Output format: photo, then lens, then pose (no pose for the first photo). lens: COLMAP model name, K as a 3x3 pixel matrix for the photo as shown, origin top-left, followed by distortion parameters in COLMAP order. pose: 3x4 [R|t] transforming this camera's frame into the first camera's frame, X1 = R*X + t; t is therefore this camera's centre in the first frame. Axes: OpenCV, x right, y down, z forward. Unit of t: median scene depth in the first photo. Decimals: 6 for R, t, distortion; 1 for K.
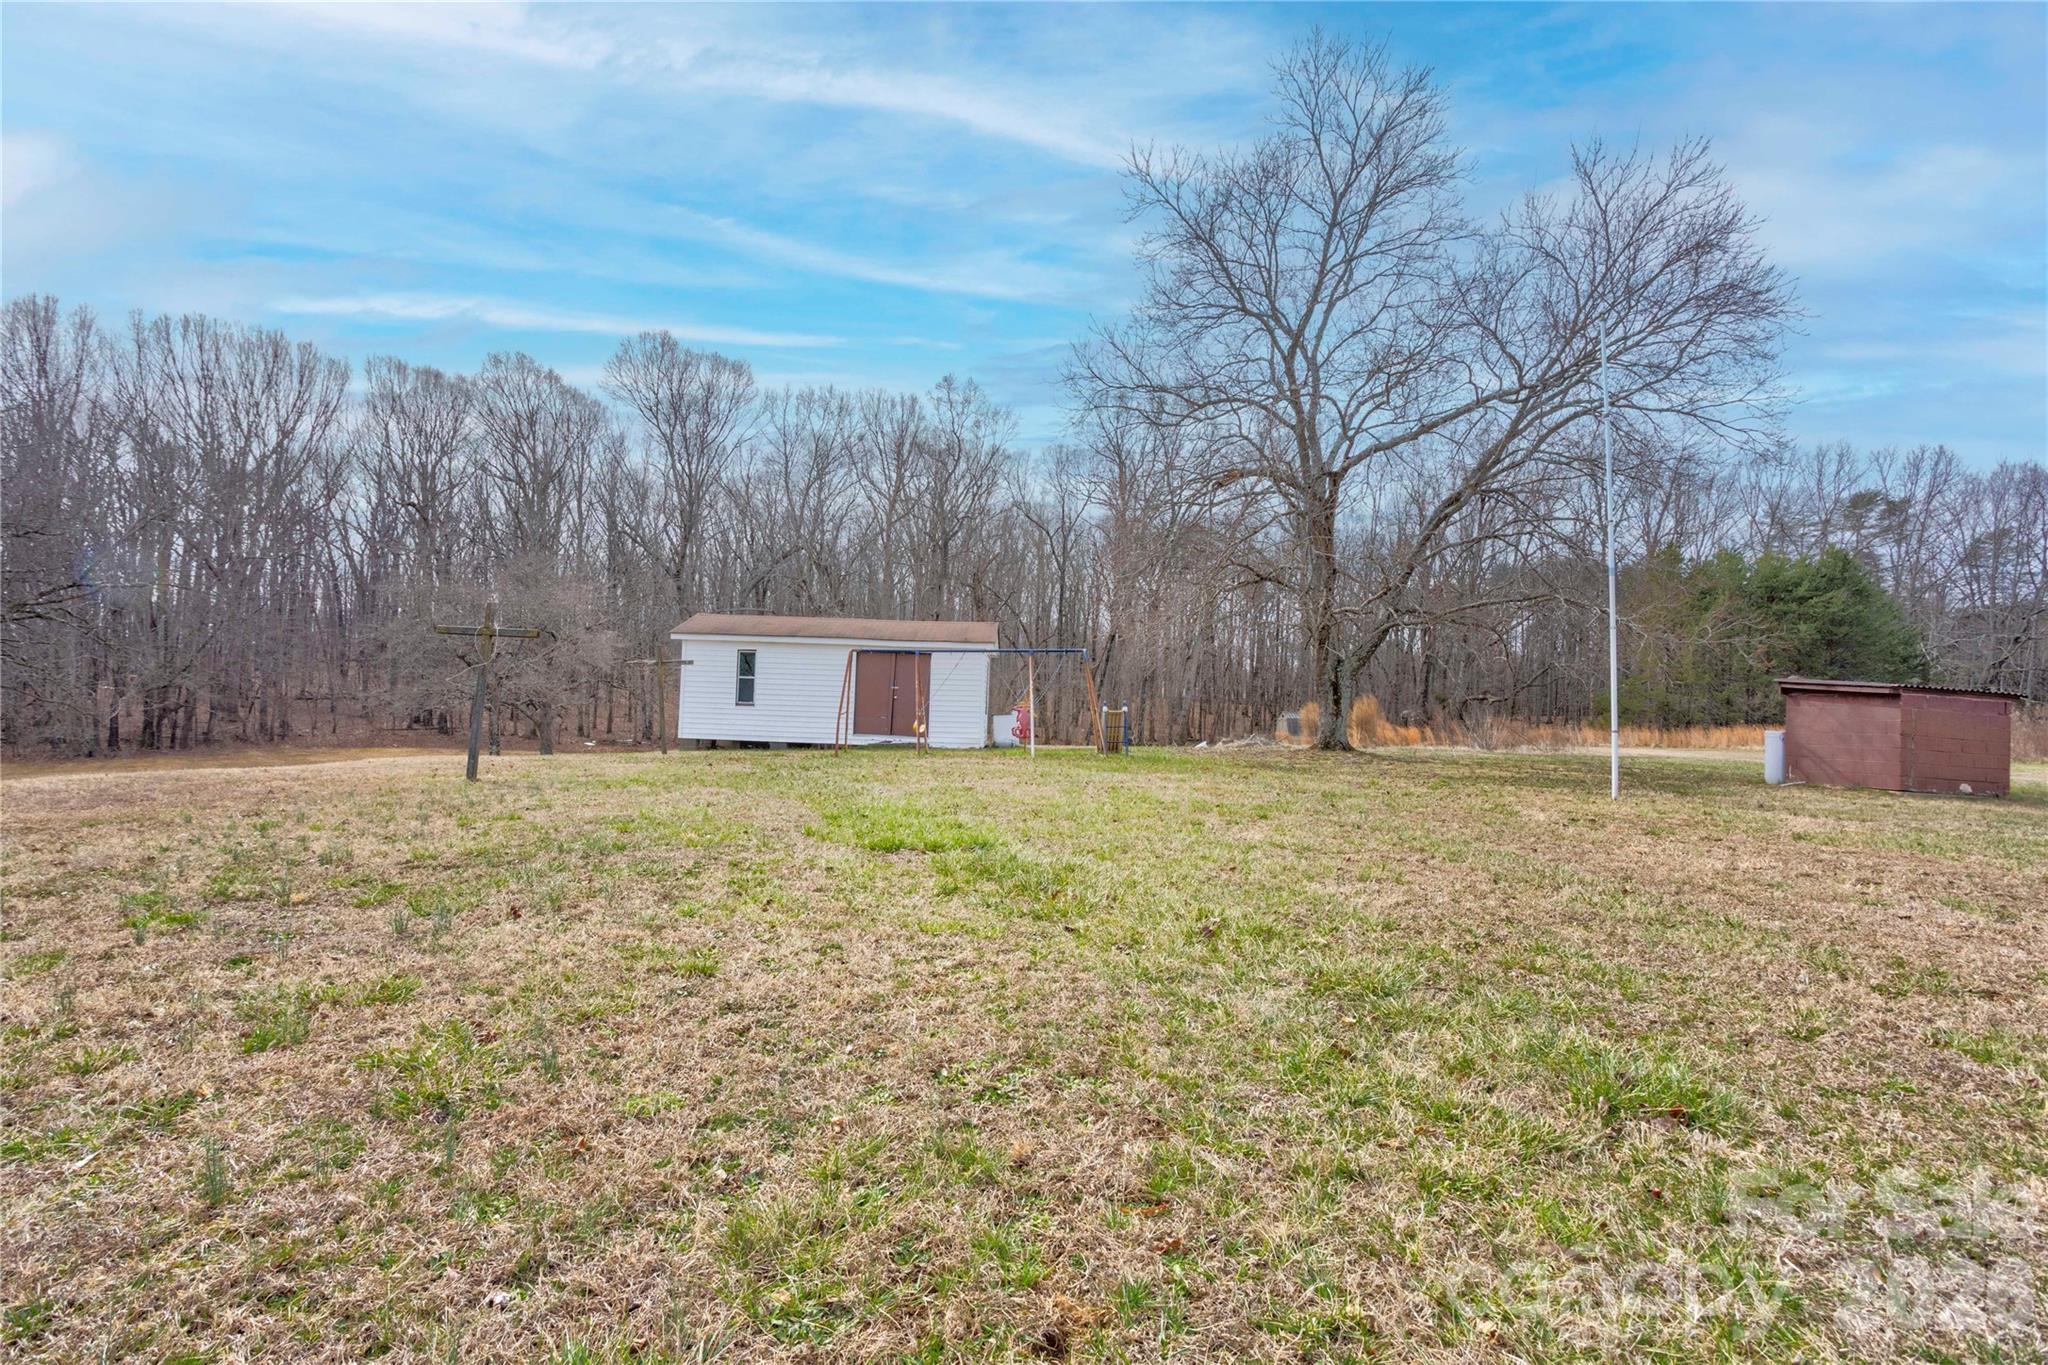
lens RADIAL K [[1053.9, 0, 985.7], [0, 1053.9, 669.9], [0, 0, 1]] dist [-0.001208, 0.000075]
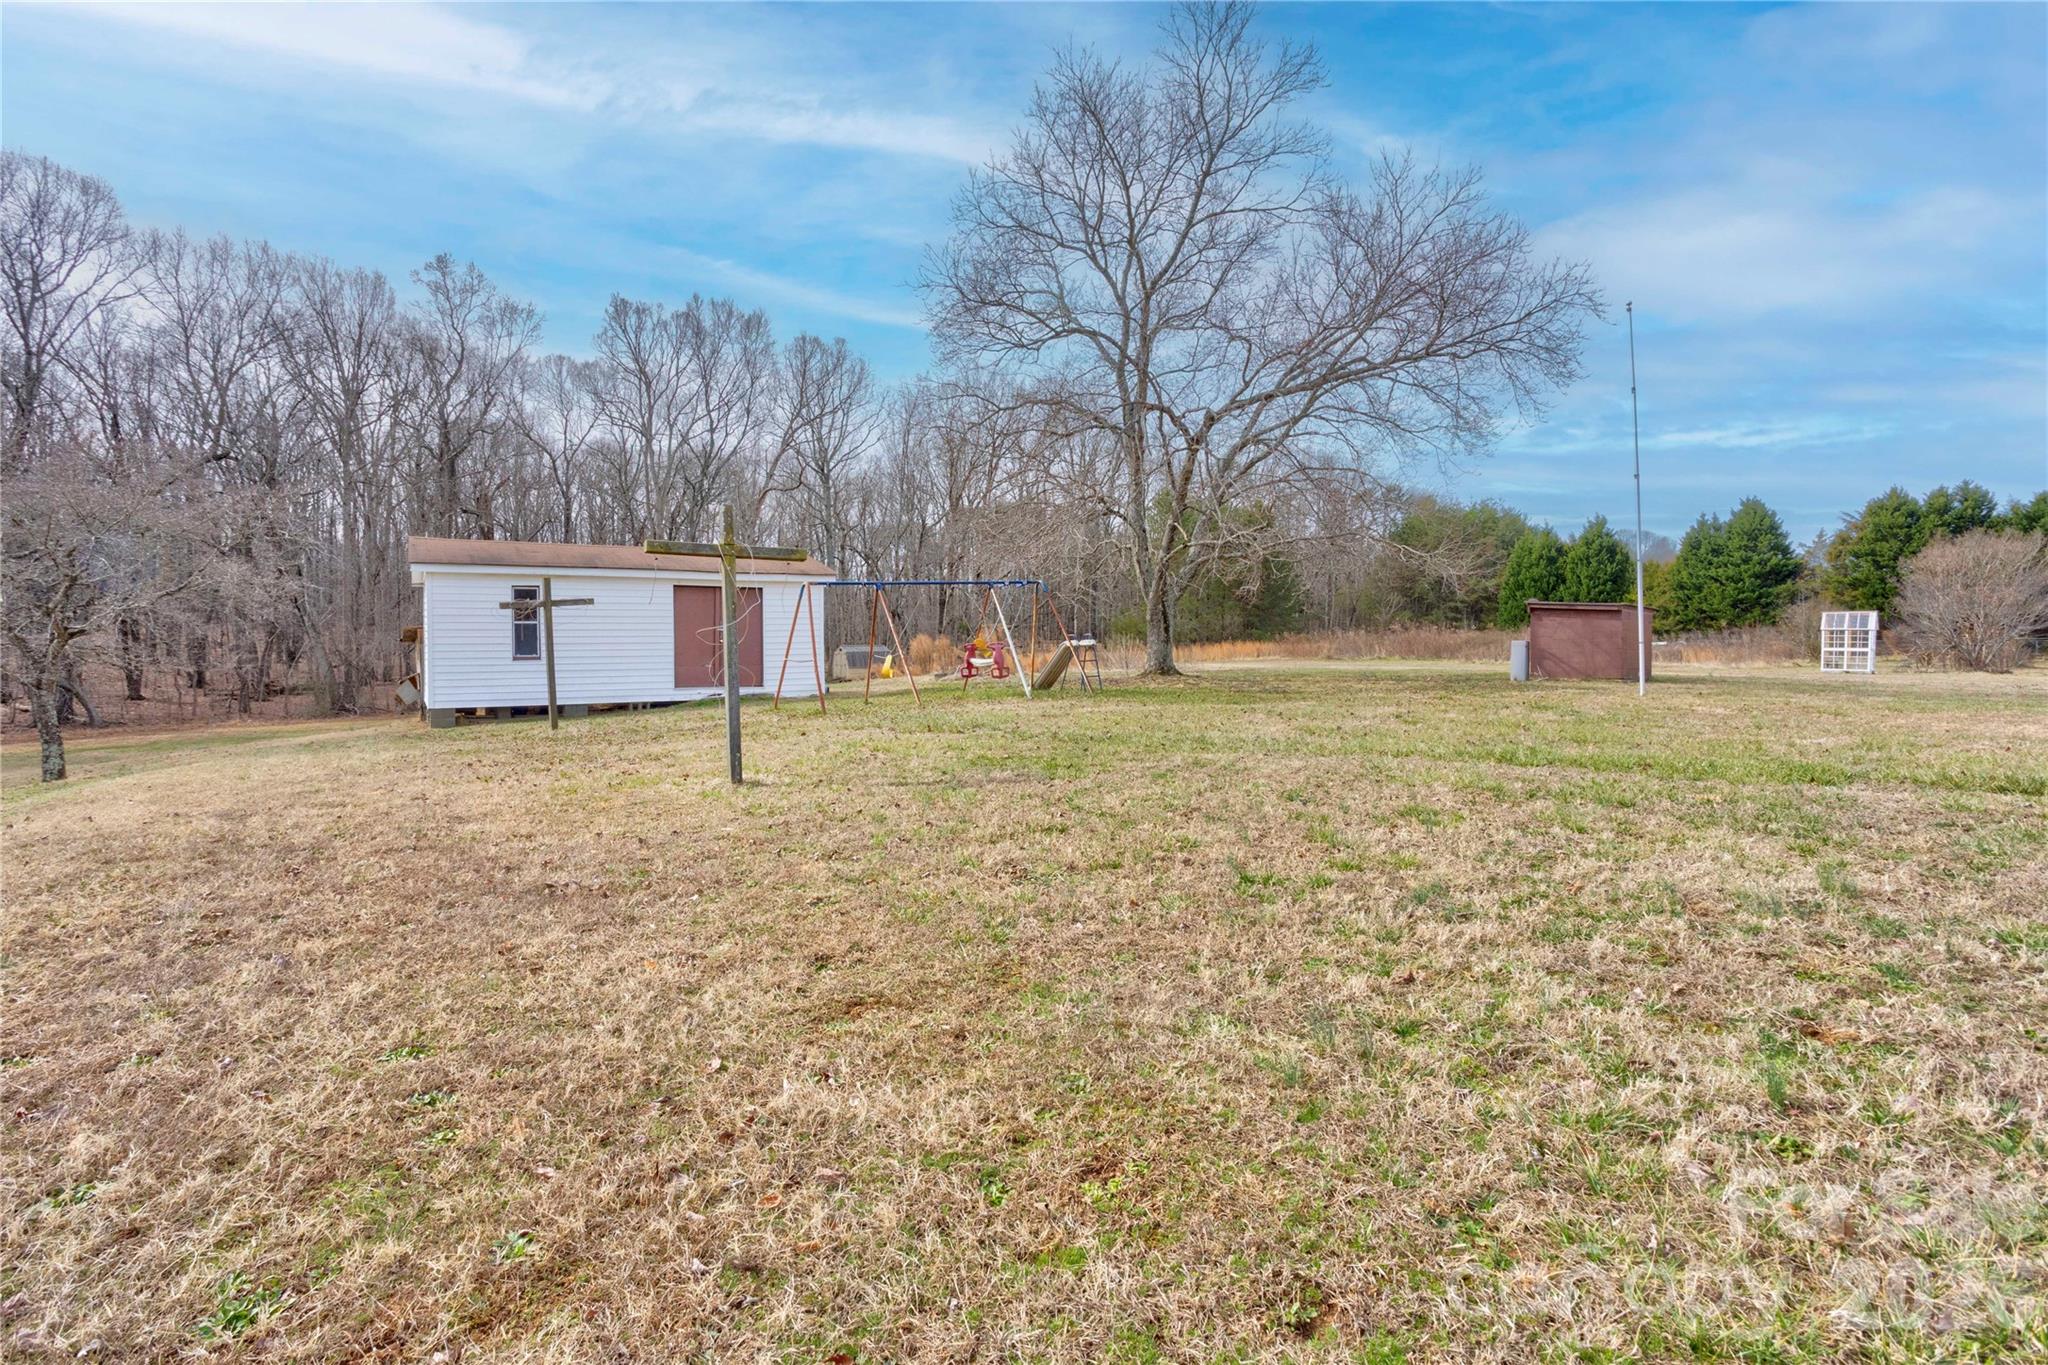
lens RADIAL K [[1053.9, 0, 985.7], [0, 1053.9, 669.9], [0, 0, 1]] dist [-0.001208, 0.000075]
pose [[0.850481, -0.049595, 0.523662, -0.341471], [0.018586, 0.997757, 0.064309, -0.001112], [-0.525677, -0.044960, 0.849495, 0.162198]]
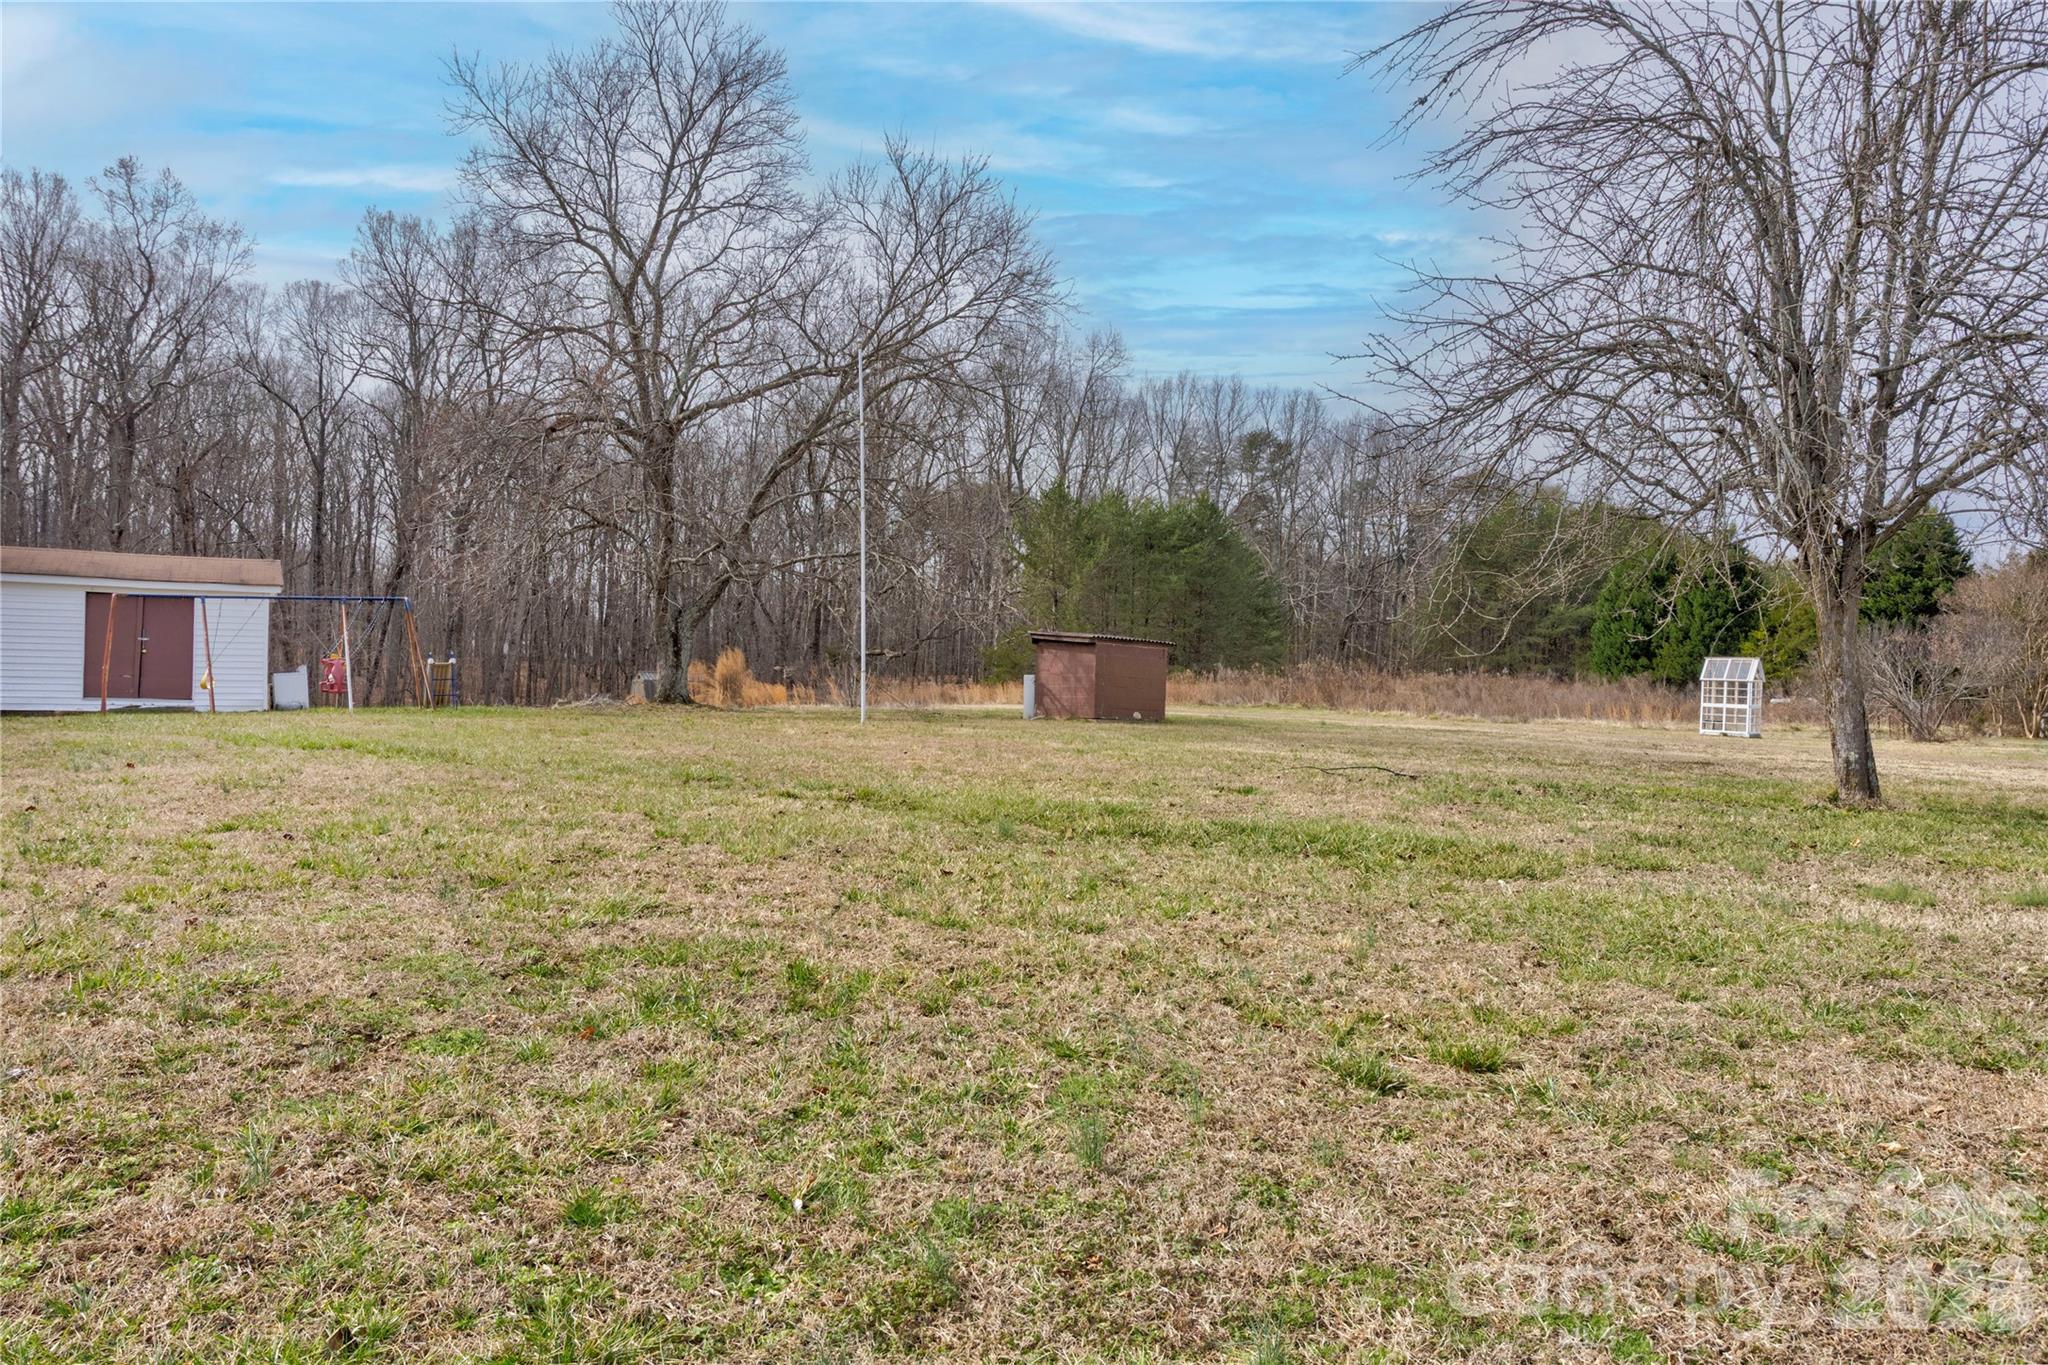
lens RADIAL K [[1605.4, 0, 1023.5], [0, 1605.4, 660.6], [0, 0, 1]] dist [0.013046, -0.002622]
pose [[0.877285, -0.006339, 0.479928, -0.086720], [-0.007138, 0.999630, 0.026252, -0.003956], [-0.479917, -0.026456, 0.876915, -0.402036]]
